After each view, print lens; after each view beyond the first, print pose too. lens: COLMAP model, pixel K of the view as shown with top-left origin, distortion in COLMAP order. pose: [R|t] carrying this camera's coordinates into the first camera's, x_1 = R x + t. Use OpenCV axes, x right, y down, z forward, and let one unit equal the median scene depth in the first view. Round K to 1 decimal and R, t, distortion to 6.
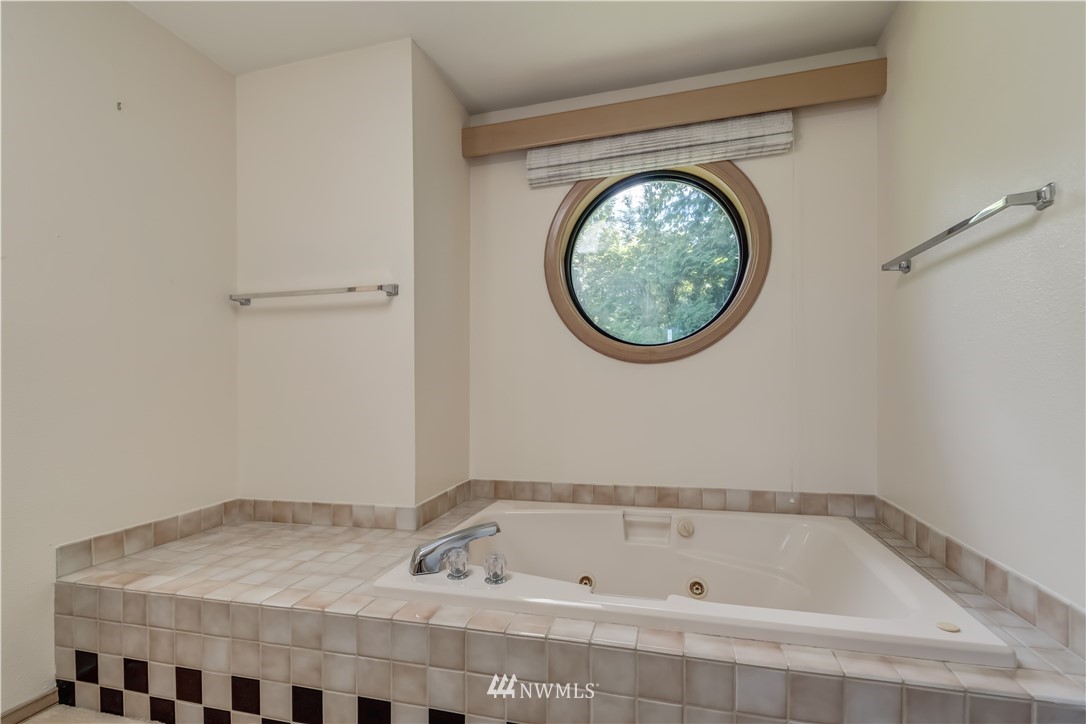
lens RADIAL K [[509.7, 0, 532.7], [0, 509.7, 381.1], [0, 0, 1]] dist [0.004797, 0.000310]
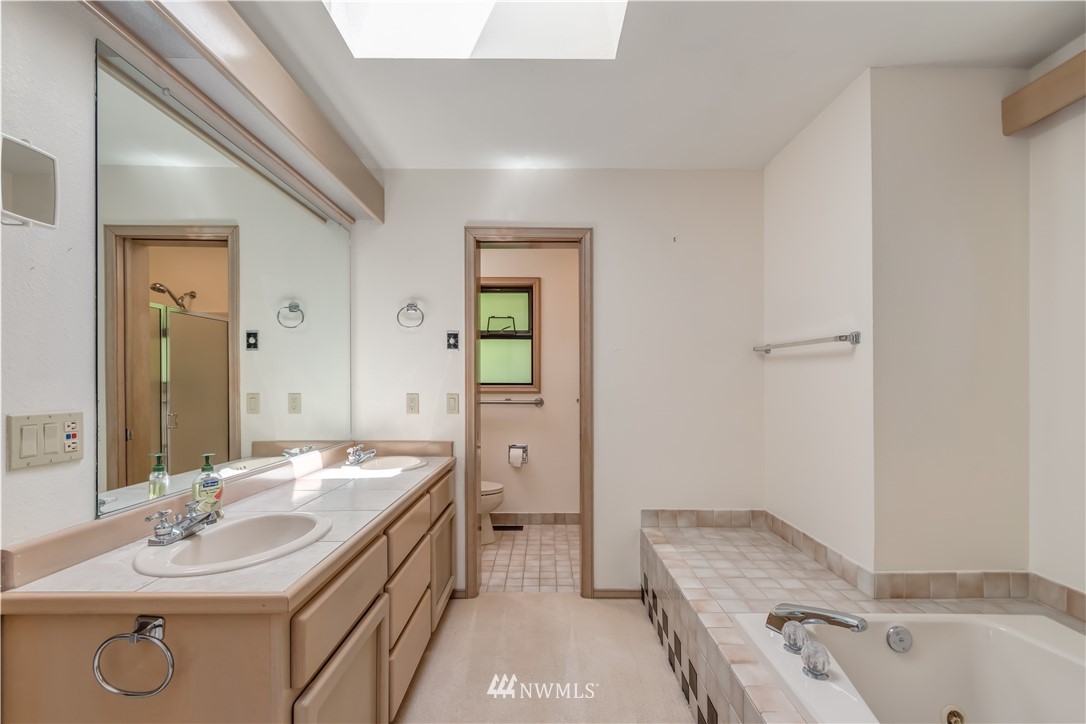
lens RADIAL K [[484.2, 0, 541.3], [0, 484.2, 368.8], [0, 0, 1]] dist [0.009816, -0.004742]
pose [[0.251785, -0.004006, -0.967775, 0.473207], [0.002605, 0.999991, -0.003461, -0.121226], [0.967780, -0.001650, 0.251793, 0.198902]]
